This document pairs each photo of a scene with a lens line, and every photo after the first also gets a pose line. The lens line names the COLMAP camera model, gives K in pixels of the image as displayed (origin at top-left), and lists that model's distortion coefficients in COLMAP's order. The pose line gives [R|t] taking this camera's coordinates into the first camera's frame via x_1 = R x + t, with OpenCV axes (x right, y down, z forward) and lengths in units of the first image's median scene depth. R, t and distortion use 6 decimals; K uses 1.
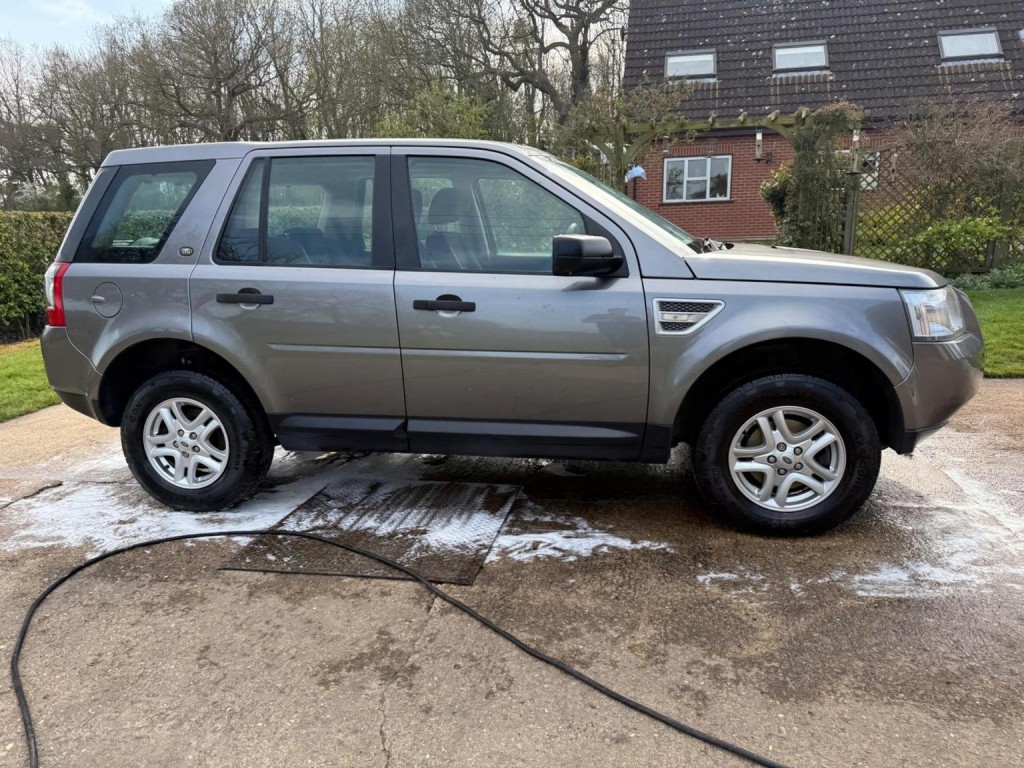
lens RADIAL K [[724.6, 0, 509.4], [0, 724.6, 388.8], [0, 0, 1]] dist [0.024071, -0.025833]
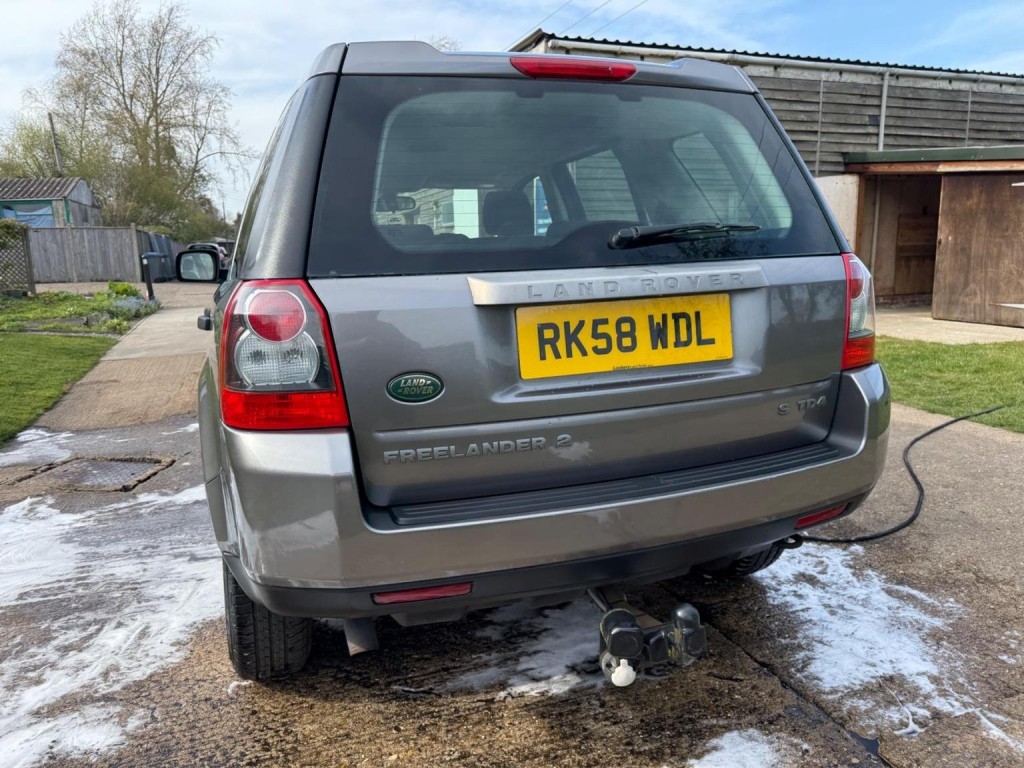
lens RADIAL K [[724.6, 0, 504.6], [0, 724.6, 381.8], [0, 0, 1]] dist [0.024071, -0.025833]
pose [[-0.508367, -0.112712, 0.853733, -1.112328], [0.239311, 0.933855, 0.265791, -0.335836], [-0.827220, 0.339427, -0.447767, 1.712911]]
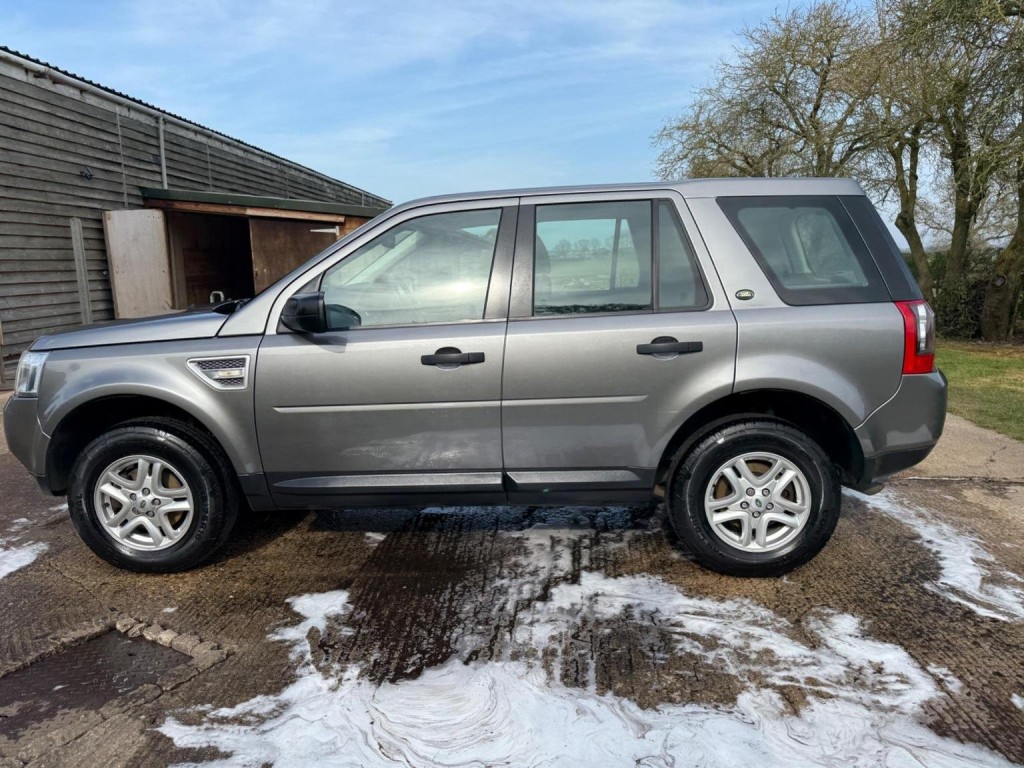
lens RADIAL K [[724.6, 0, 505.9], [0, 724.6, 389.0], [0, 0, 1]] dist [0.024071, -0.025833]
pose [[-0.988077, 0.072063, -0.136057, 0.086309], [0.010922, 0.914281, 0.404934, -0.605147], [0.153575, 0.398619, -0.904167, 2.466057]]
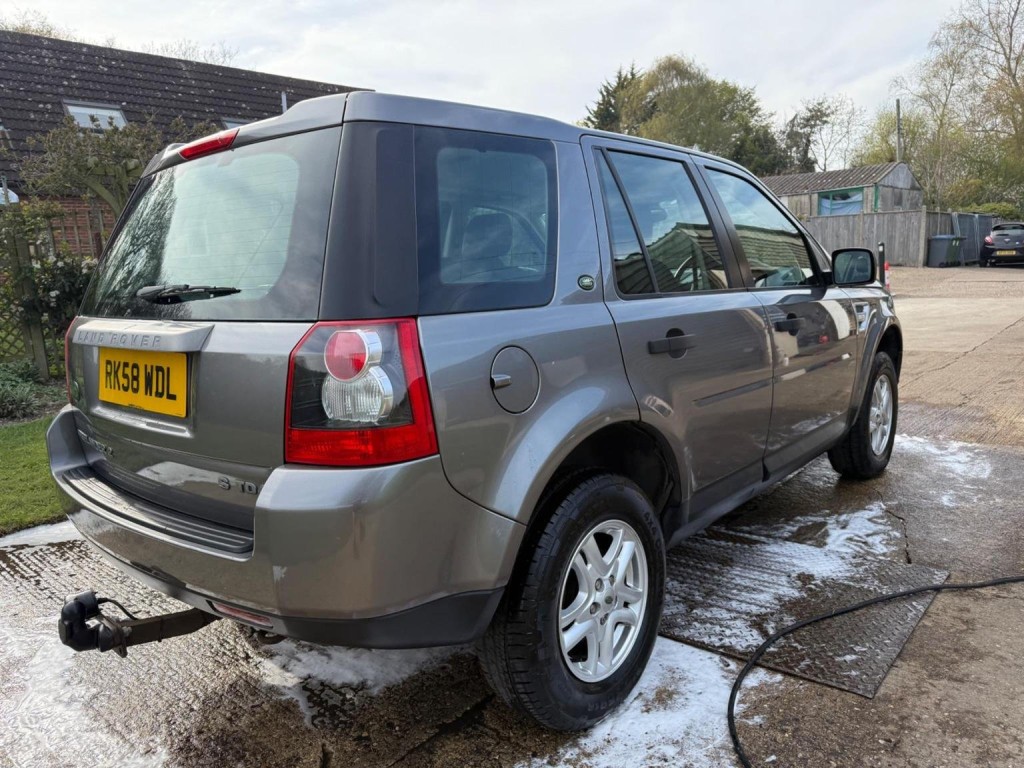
lens RADIAL K [[724.6, 0, 508.7], [0, 724.6, 391.1], [0, 0, 1]] dist [0.024071, -0.025833]
pose [[0.512645, -0.146896, 0.845941, -1.071247], [0.229186, 0.972918, 0.030058, -0.141854], [-0.827447, 0.178469, 0.532428, 0.798477]]
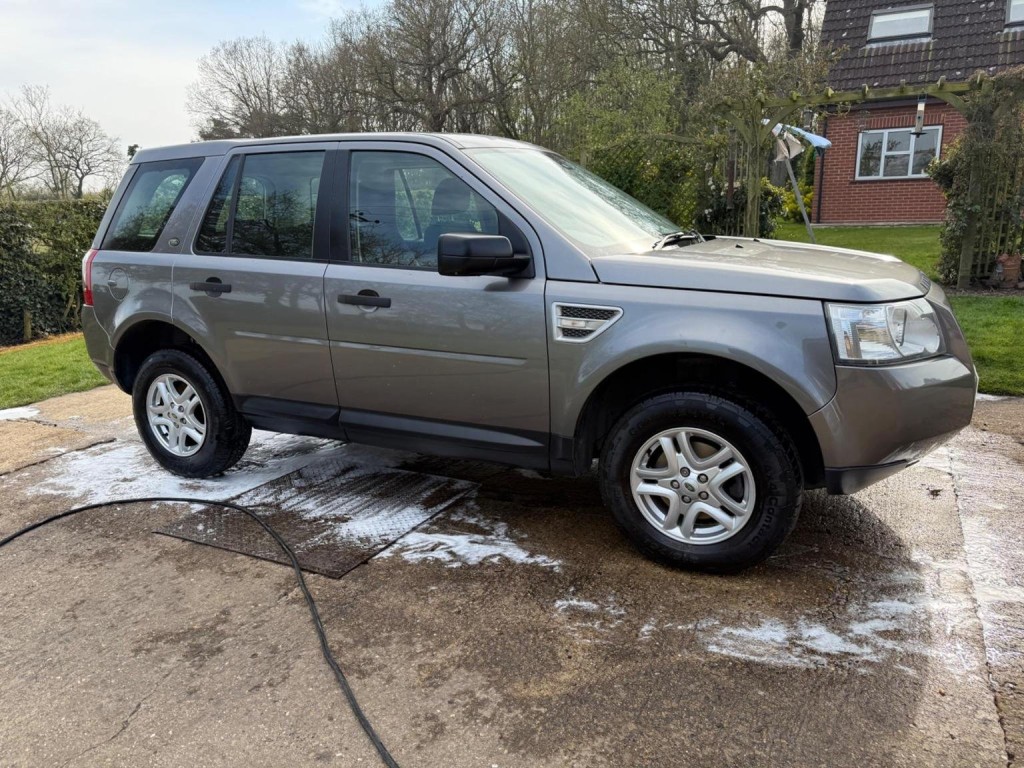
lens RADIAL K [[724.6, 0, 509.8], [0, 724.6, 390.5], [0, 0, 1]] dist [0.024071, -0.025833]
pose [[0.961499, 0.069004, -0.266003, 0.374994], [-0.060824, 0.997391, 0.038878, -0.040662], [0.267991, -0.021201, 0.963188, 0.075426]]
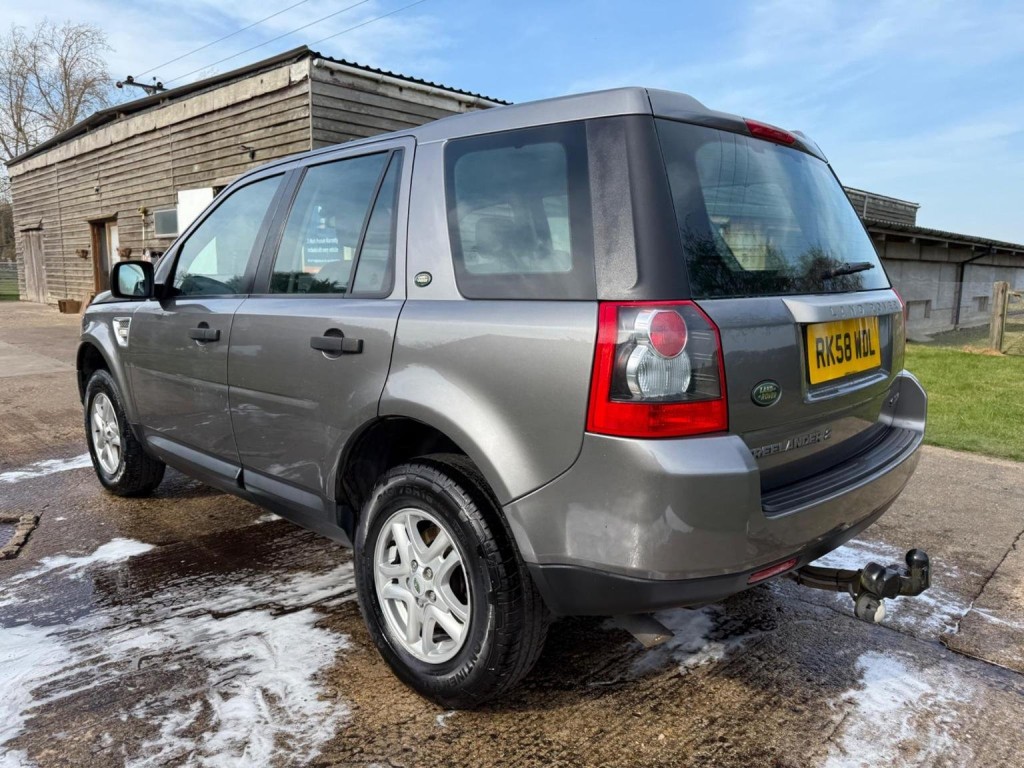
lens RADIAL K [[724.6, 0, 505.9], [0, 724.6, 388.1], [0, 0, 1]] dist [0.024071, -0.025833]
pose [[-0.832016, -0.068487, 0.550507, -0.816369], [0.142031, 0.932976, 0.330730, -0.437421], [-0.536261, 0.353362, -0.766524, 2.085697]]
